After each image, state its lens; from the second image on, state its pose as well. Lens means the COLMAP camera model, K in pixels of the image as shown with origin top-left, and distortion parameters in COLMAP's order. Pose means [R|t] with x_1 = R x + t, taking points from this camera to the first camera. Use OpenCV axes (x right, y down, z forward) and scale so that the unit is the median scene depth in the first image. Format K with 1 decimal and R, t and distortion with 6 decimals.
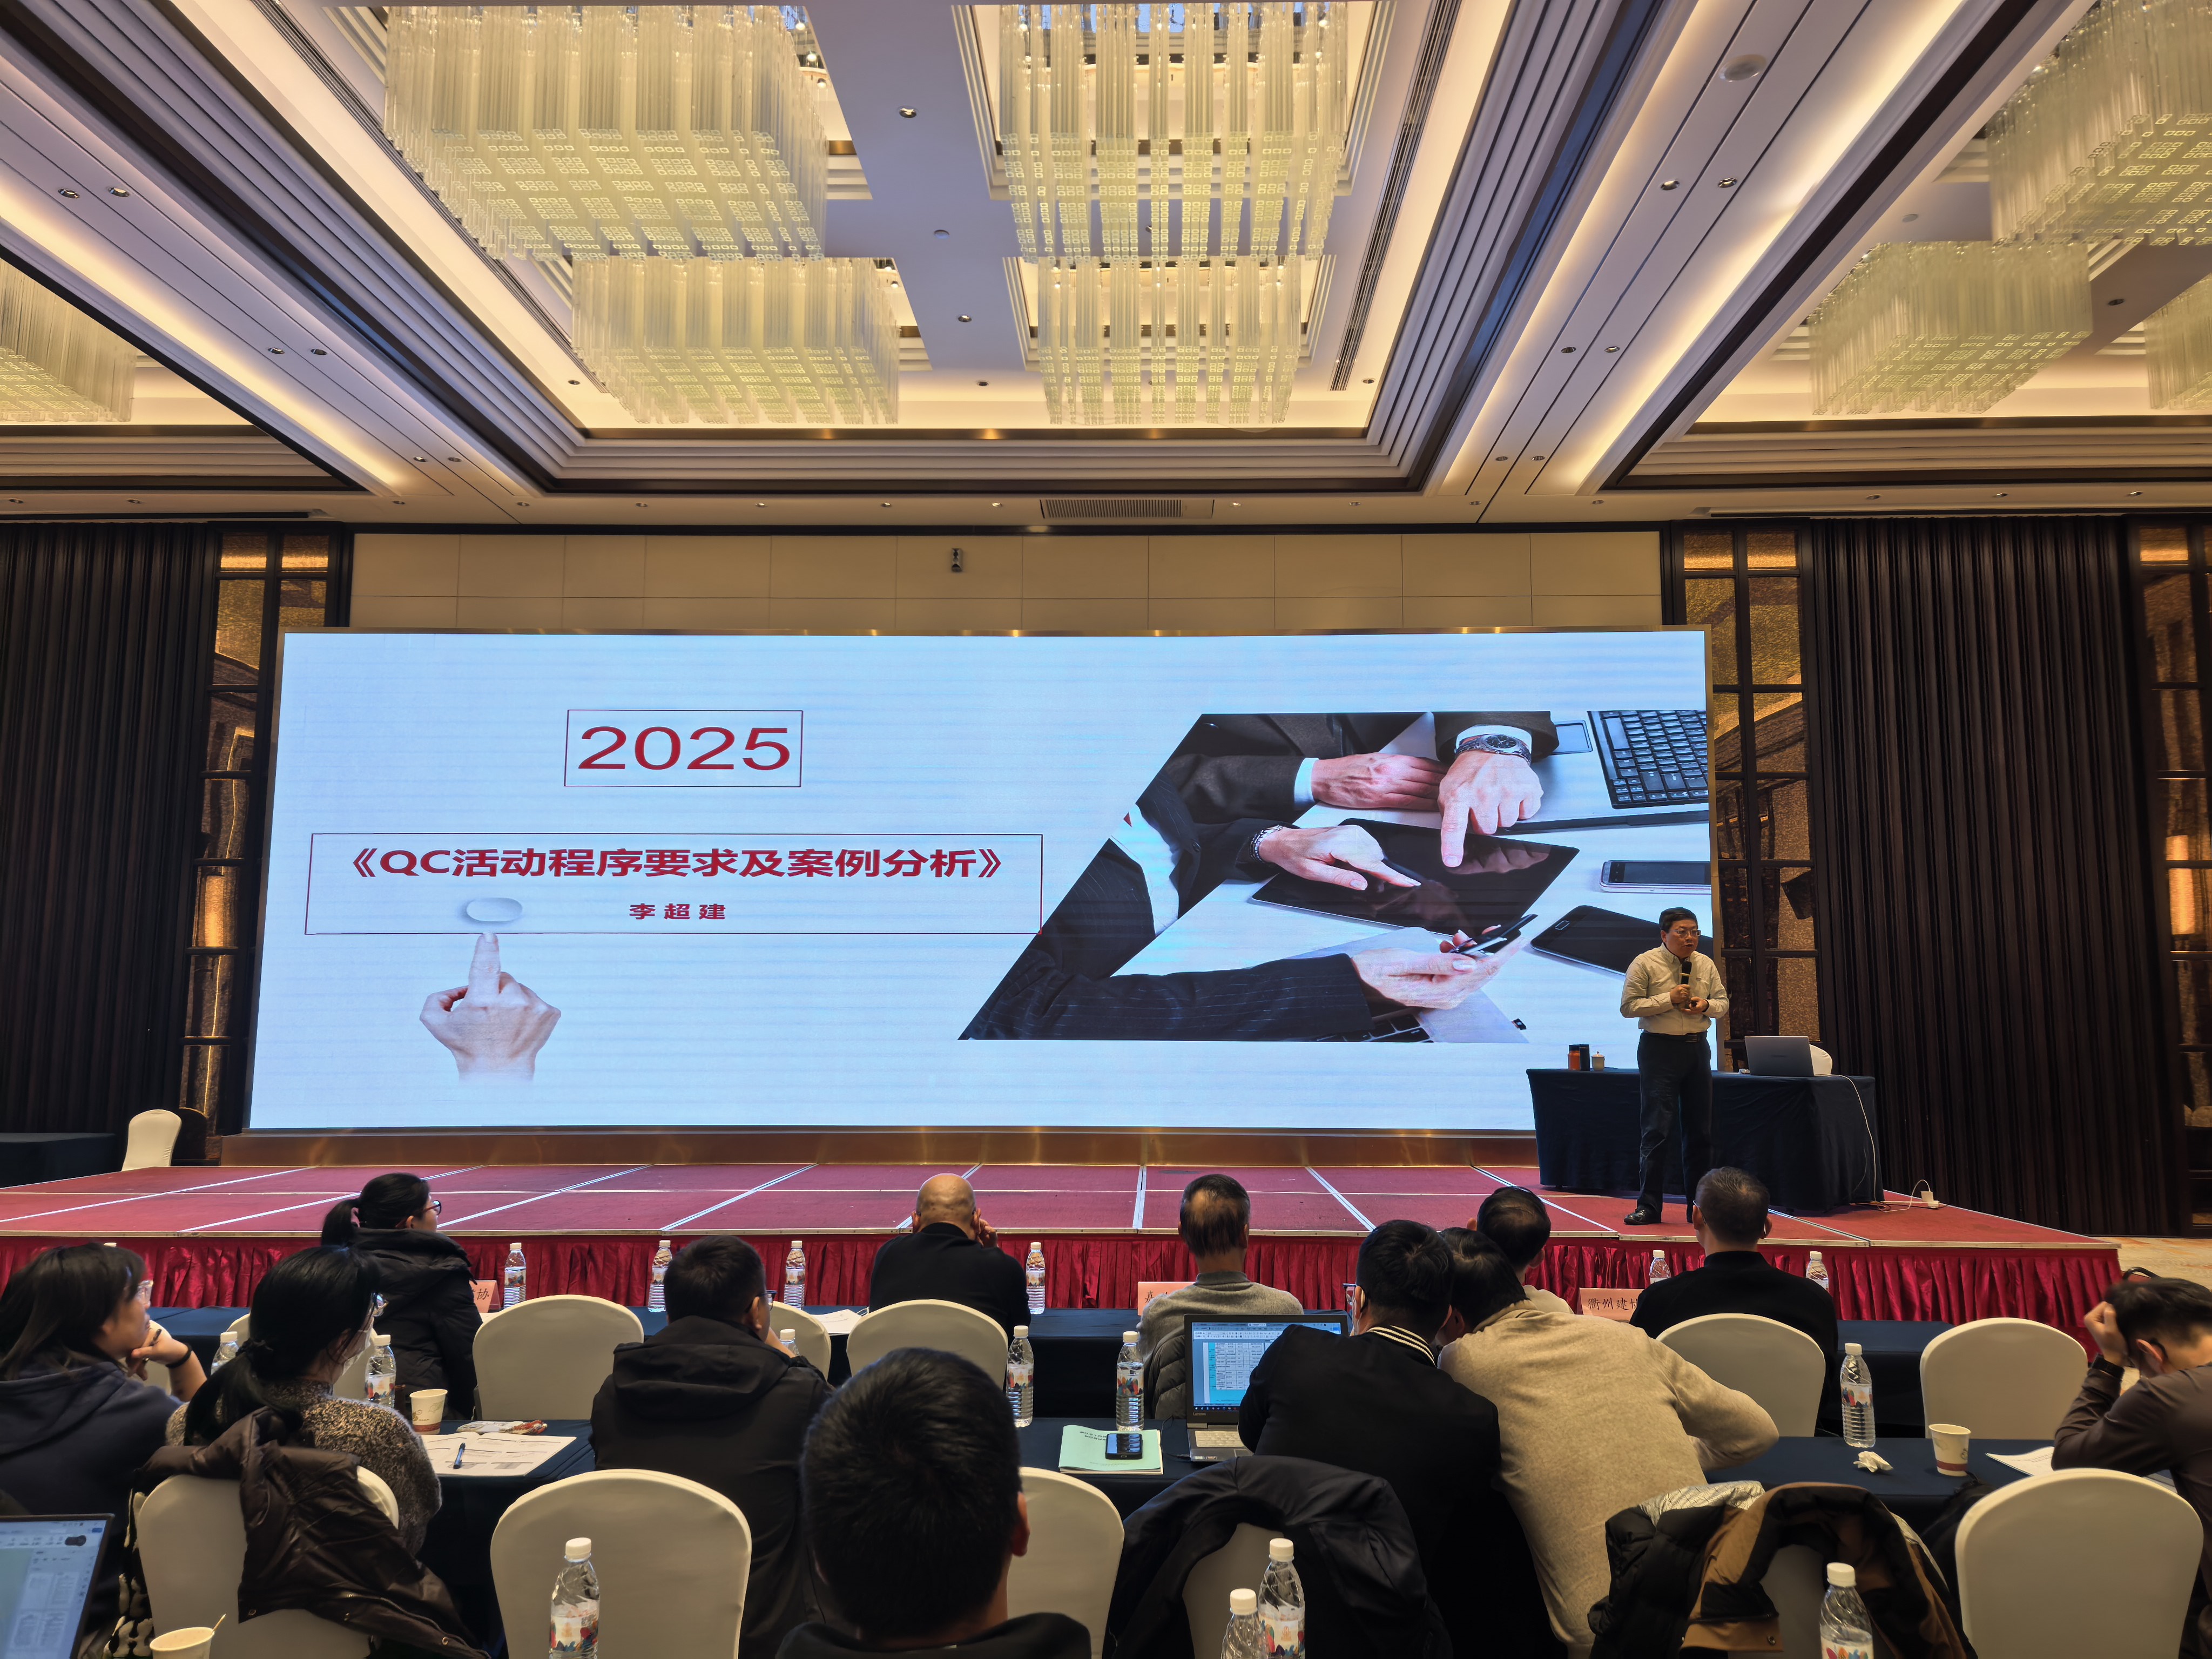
lens RADIAL K [[1548.9, 0, 1080.4], [0, 1548.9, 827.5], [0, 0, 1]] dist [0.121839, -0.117645]
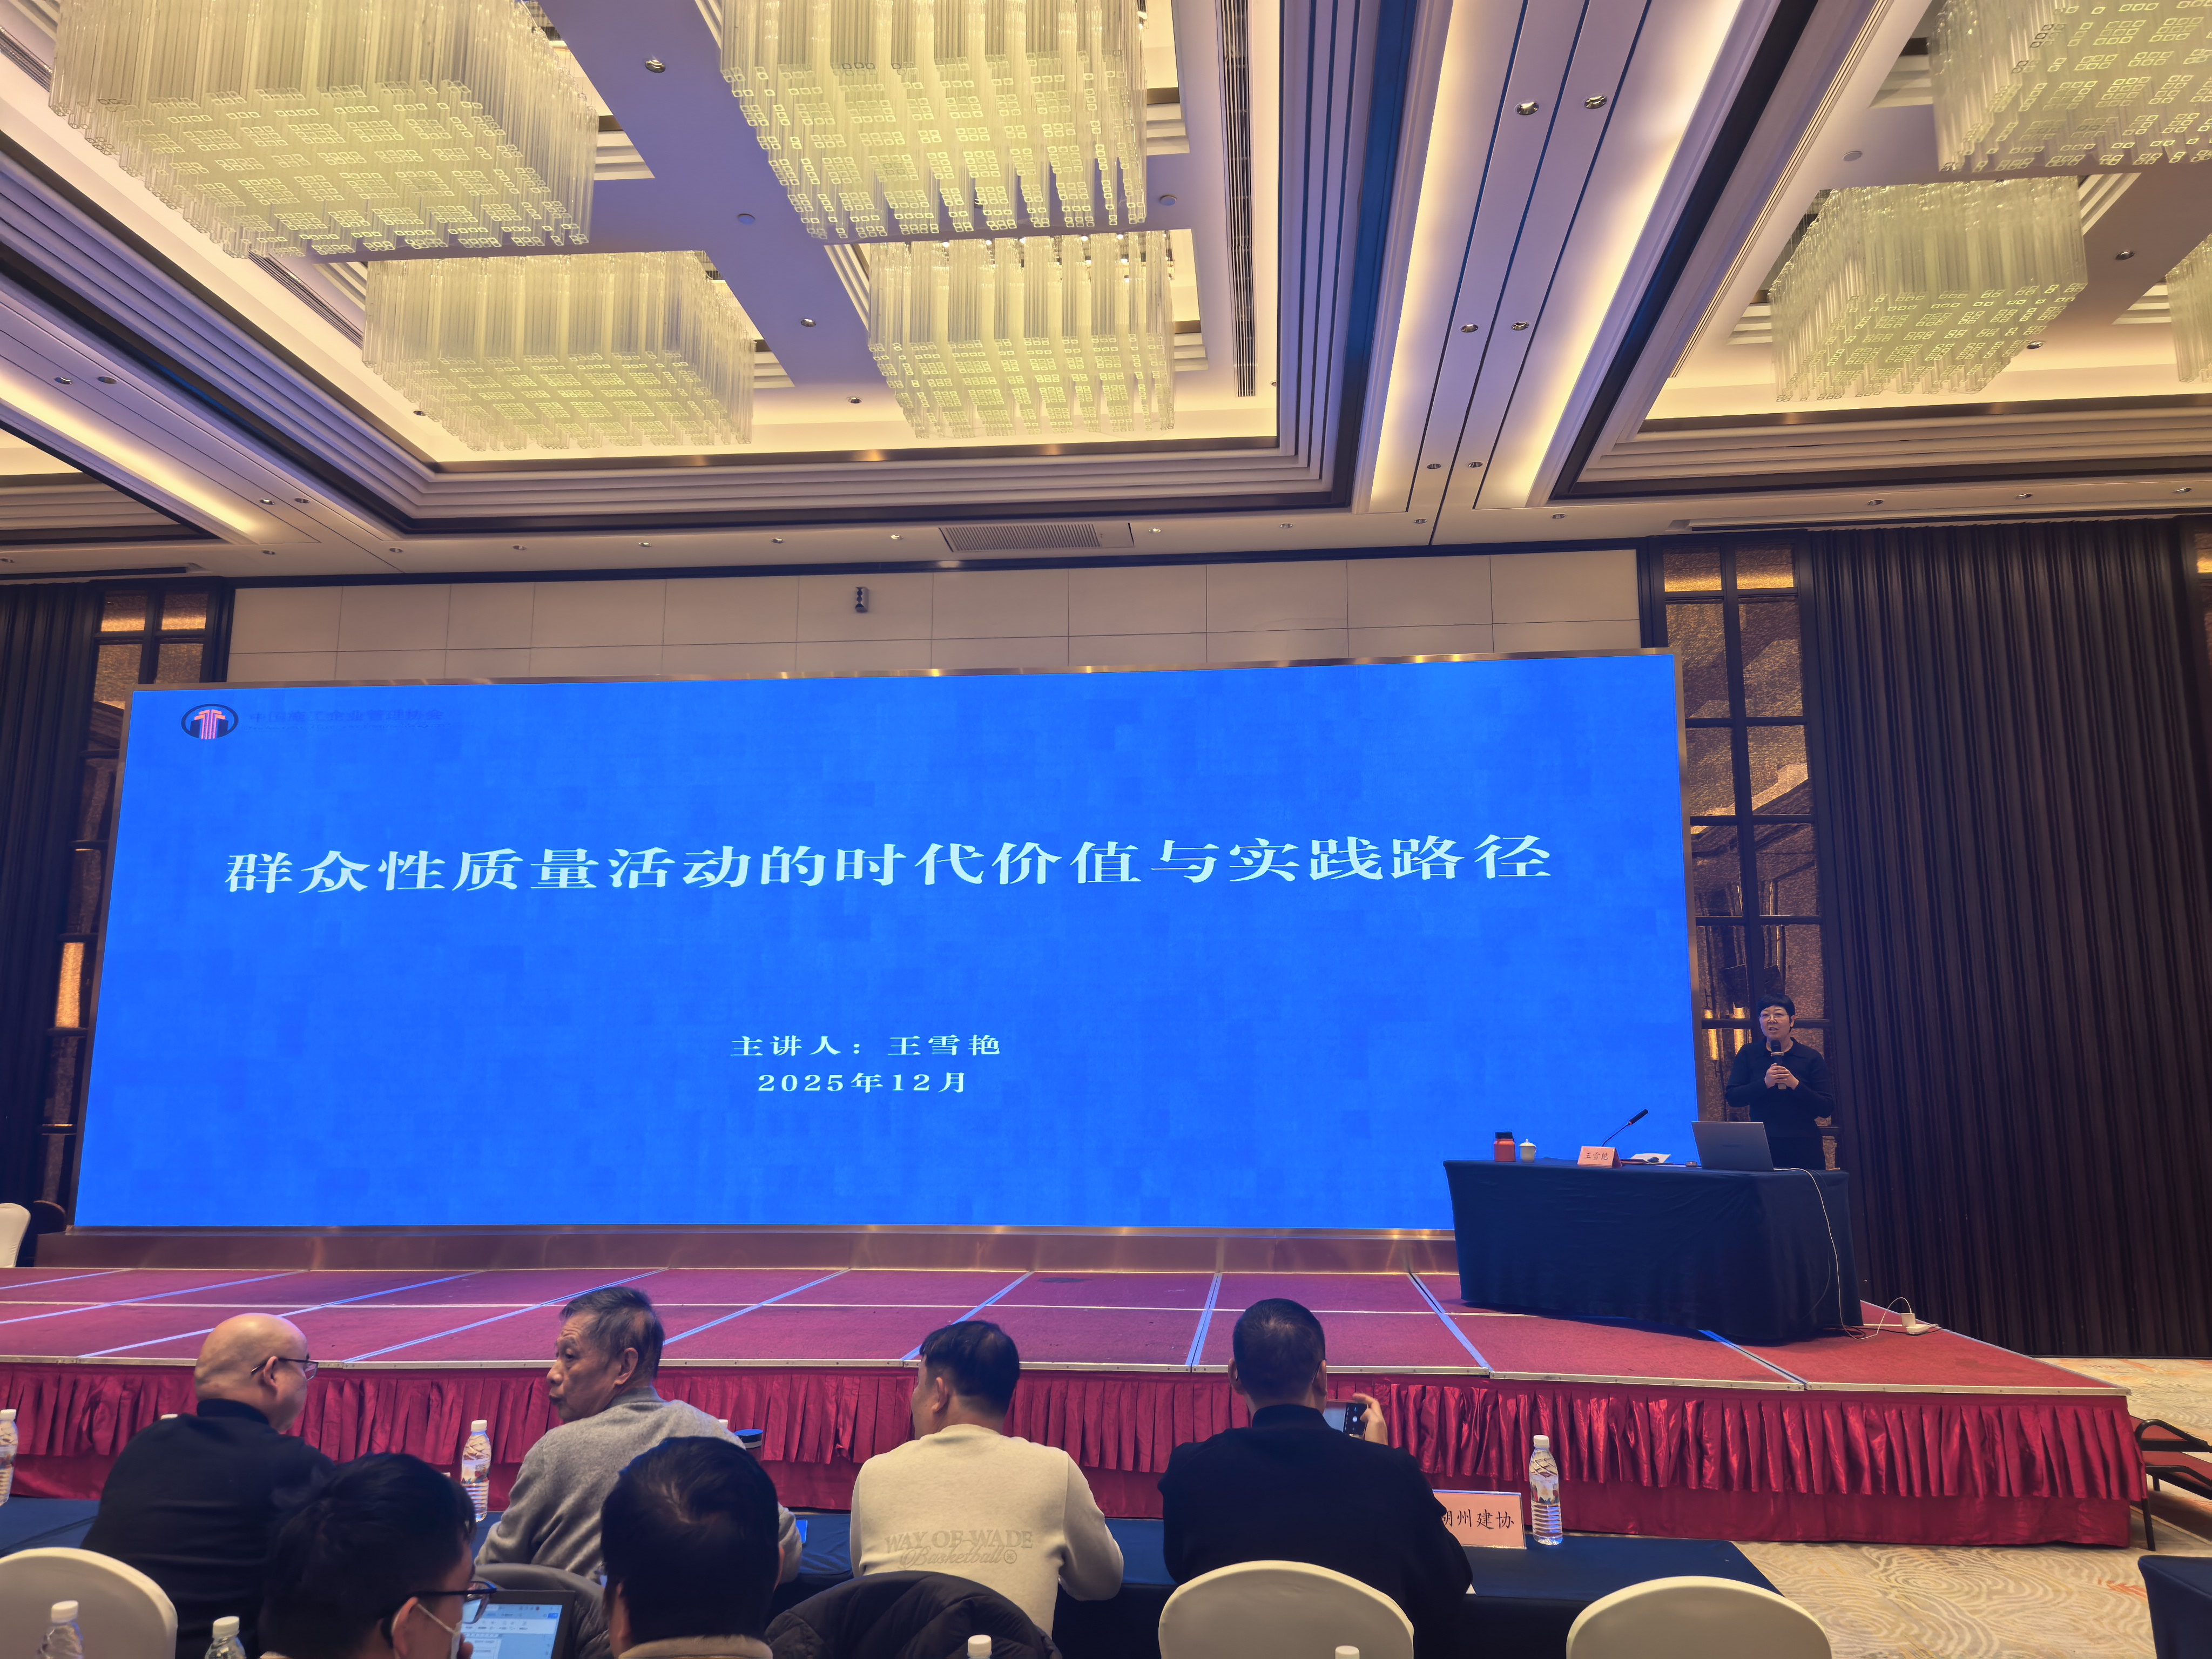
lens RADIAL K [[1536.0, 0, 1106.0], [0, 1536.0, 829.5], [0, 0, 1]] dist [0.105924, -0.104638]
pose [[0.997535, -0.014758, -0.068599, 0.143079], [0.011272, 0.998639, -0.050931, 0.013578], [0.069257, 0.050032, 0.996343, 0.123920]]
